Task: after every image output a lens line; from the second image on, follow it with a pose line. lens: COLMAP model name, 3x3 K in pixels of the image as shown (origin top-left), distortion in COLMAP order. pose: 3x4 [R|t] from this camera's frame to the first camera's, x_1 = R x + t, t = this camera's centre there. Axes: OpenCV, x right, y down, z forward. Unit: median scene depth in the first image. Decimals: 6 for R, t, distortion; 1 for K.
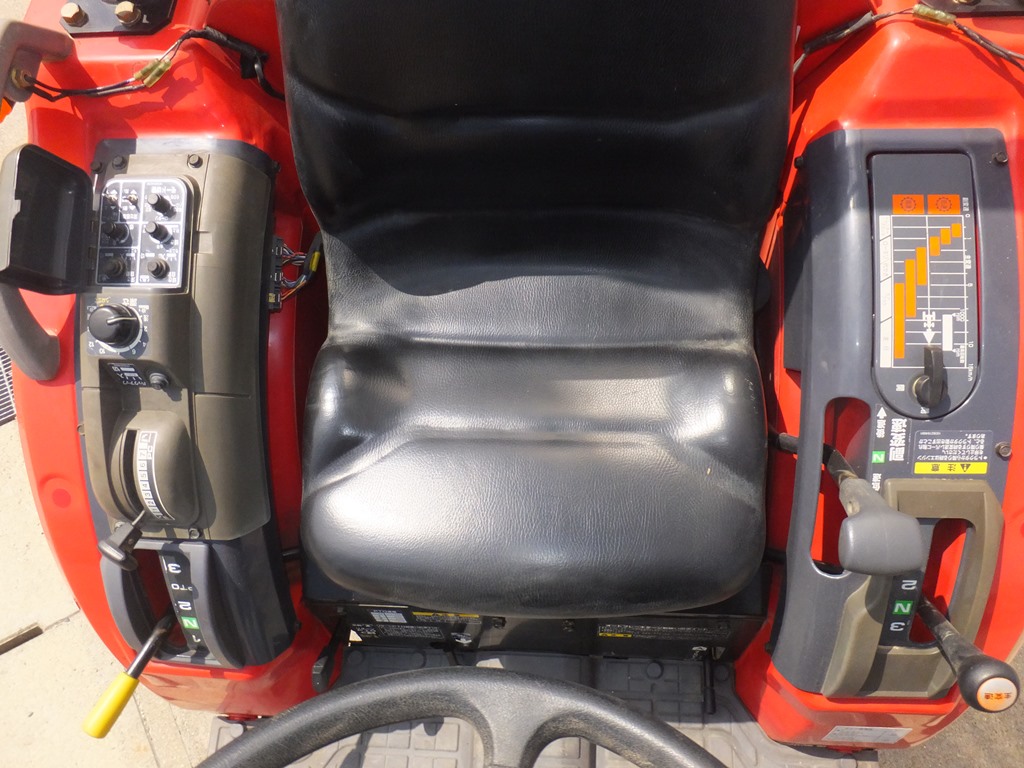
lens RADIAL K [[766.7, 0, 512.0], [0, 766.7, 384.0], [0, 0, 1]] dist [-0.001488, -0.006749]
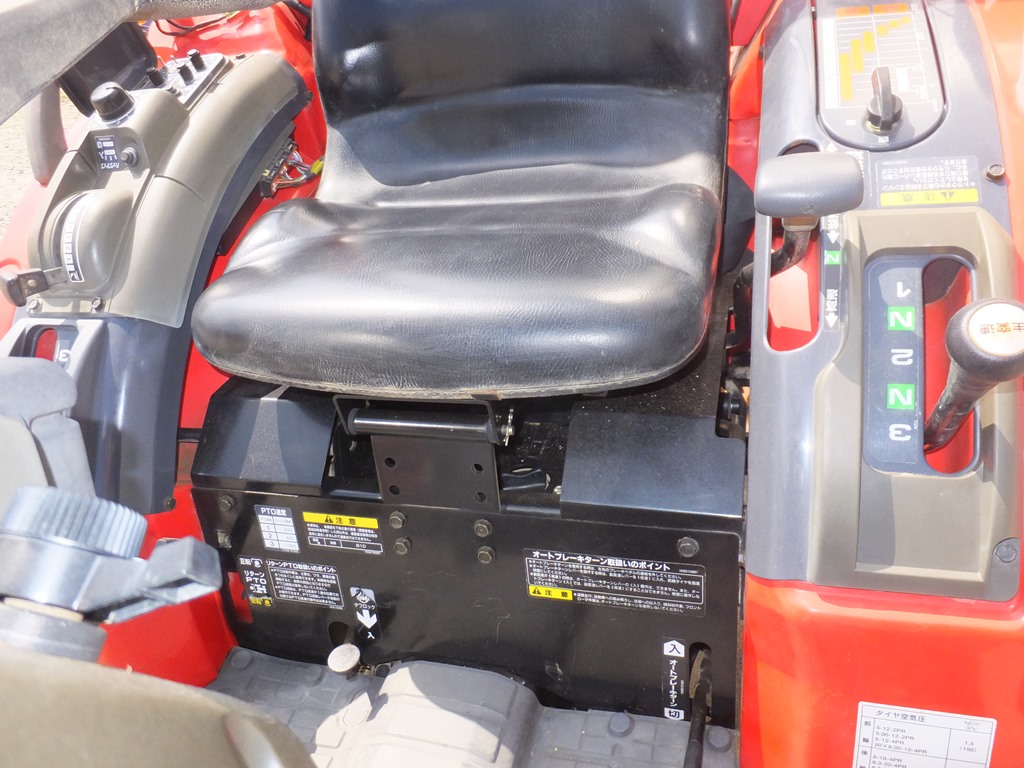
lens RADIAL K [[760.5, 0, 520.2], [0, 760.5, 383.7], [0, 0, 1]] dist [0.001233, 0.000676]
pose [[0.973400, 0.067856, -0.218834, 0.337839], [-0.178531, 0.823269, -0.538847, 0.752069], [0.143595, 0.563582, 0.813484, 0.395488]]
